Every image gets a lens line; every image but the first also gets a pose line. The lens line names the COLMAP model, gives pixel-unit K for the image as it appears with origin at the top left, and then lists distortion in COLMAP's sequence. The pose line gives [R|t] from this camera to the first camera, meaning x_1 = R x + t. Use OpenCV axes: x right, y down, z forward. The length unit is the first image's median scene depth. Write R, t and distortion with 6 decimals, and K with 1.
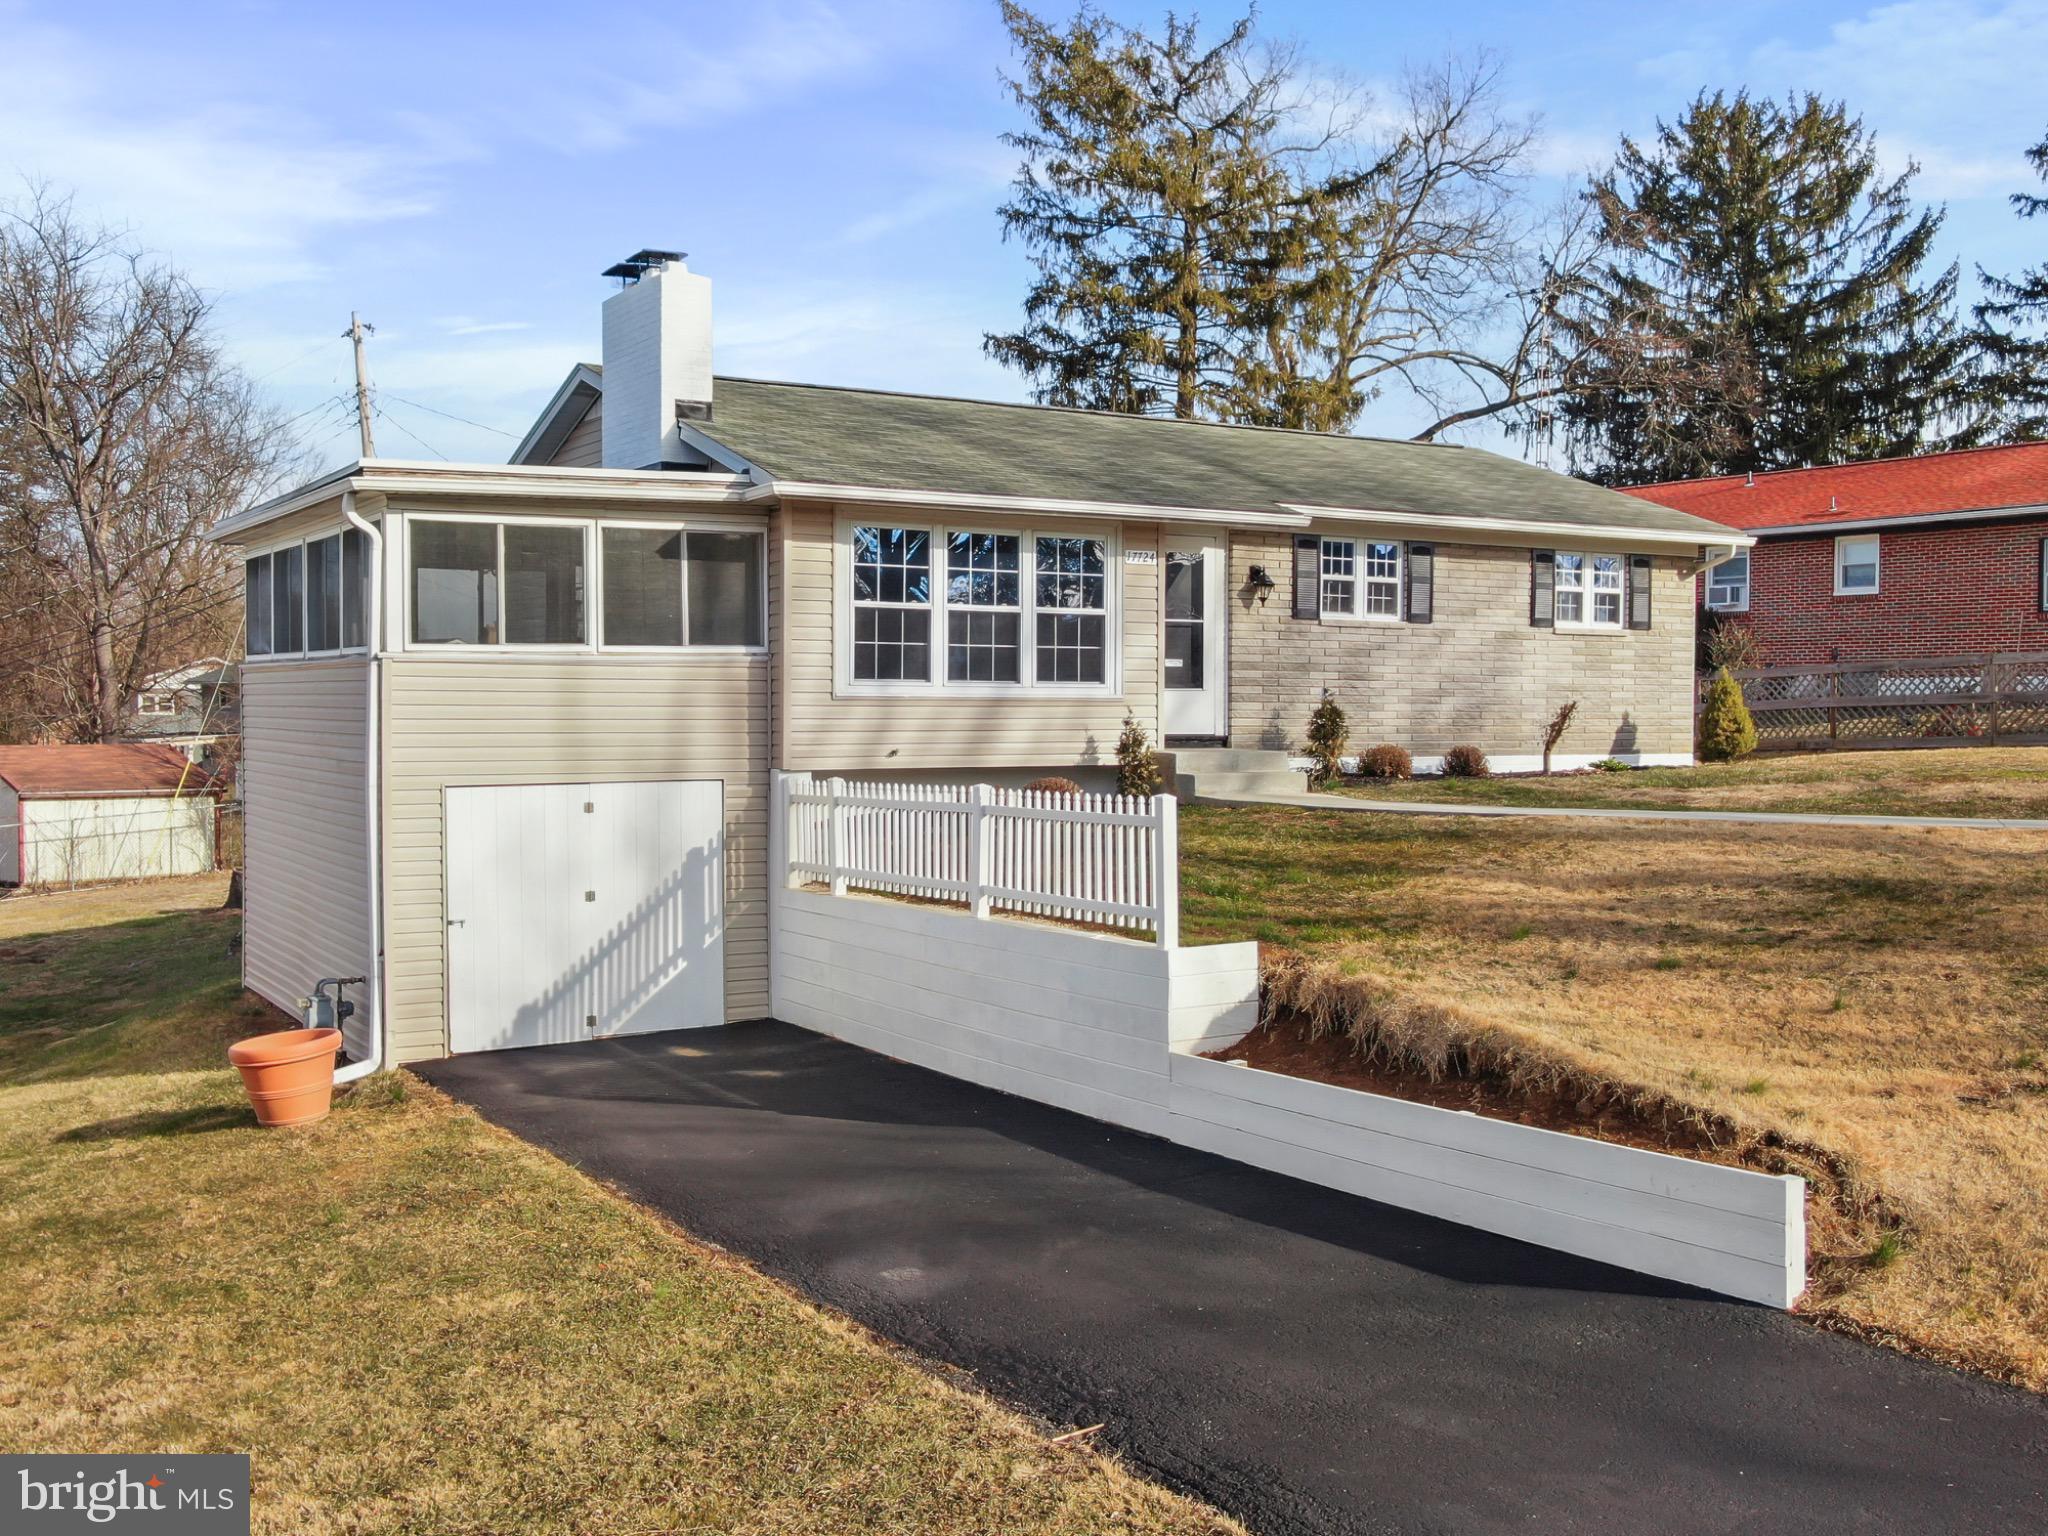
lens RADIAL K [[2057.8, 0, 1024.0], [0, 2057.8, 768.0], [0, 0, 1]] dist [-0.014228, -0.016865]
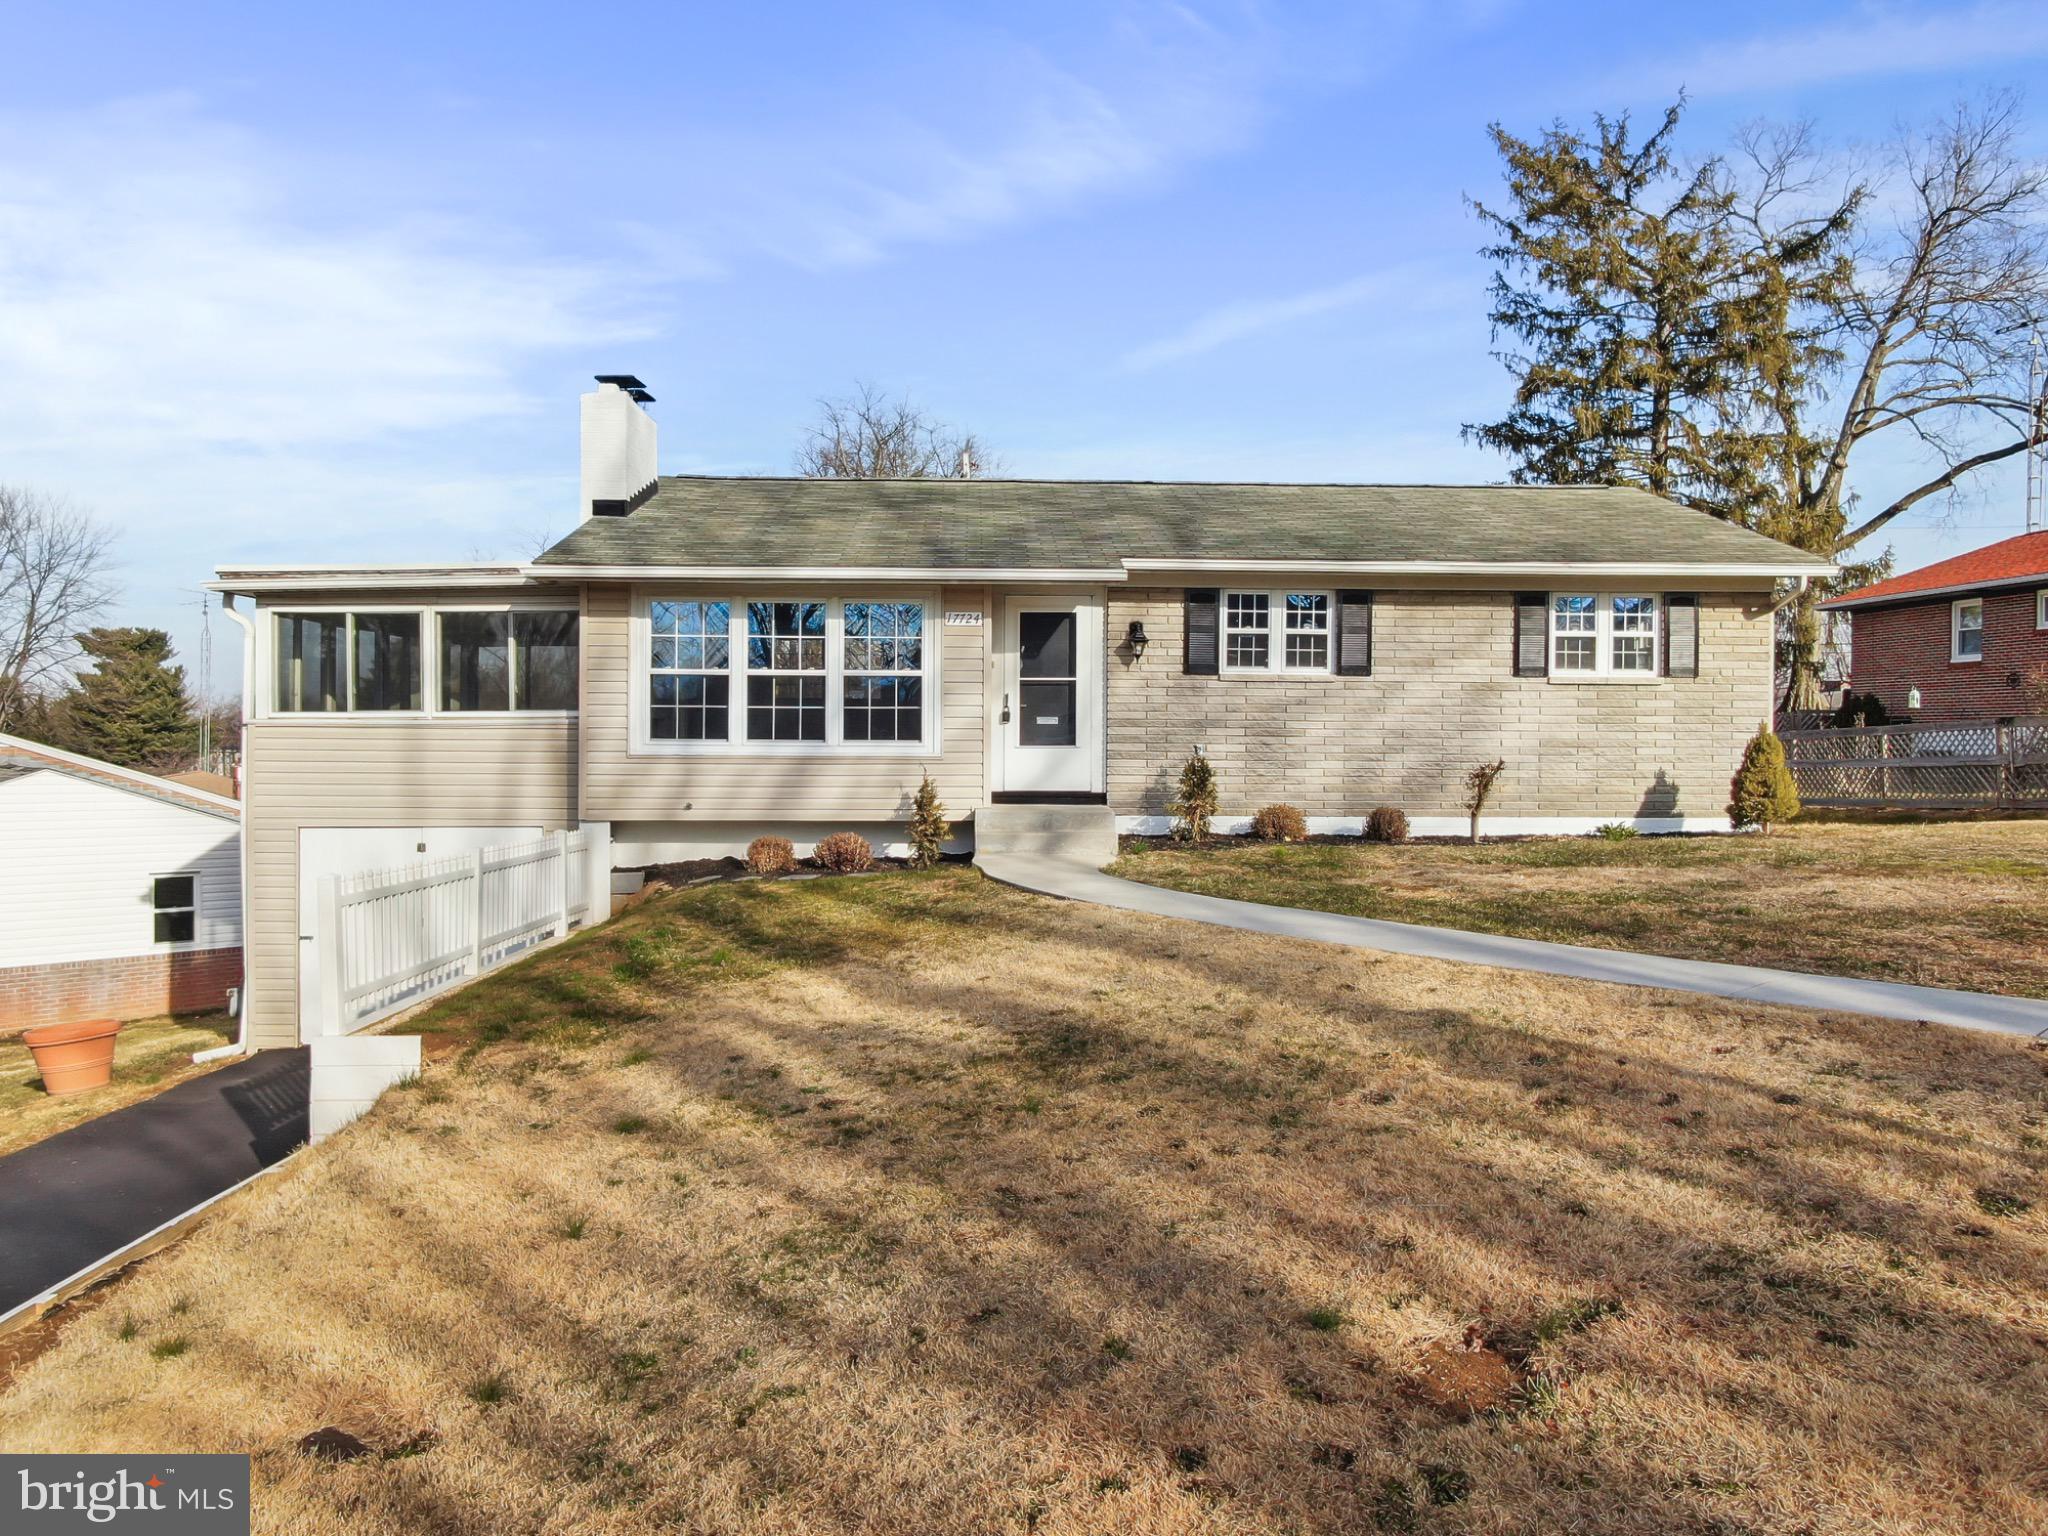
lens RADIAL K [[1480.5, 0, 1024.0], [0, 1480.5, 768.0], [0, 0, 1]] dist [-0.013908, -0.001948]
pose [[0.868071, 0.014283, -0.496235, 0.397632], [-0.016741, 0.999860, -0.000507, -0.025013], [0.496159, 0.008748, 0.868188, 0.332122]]
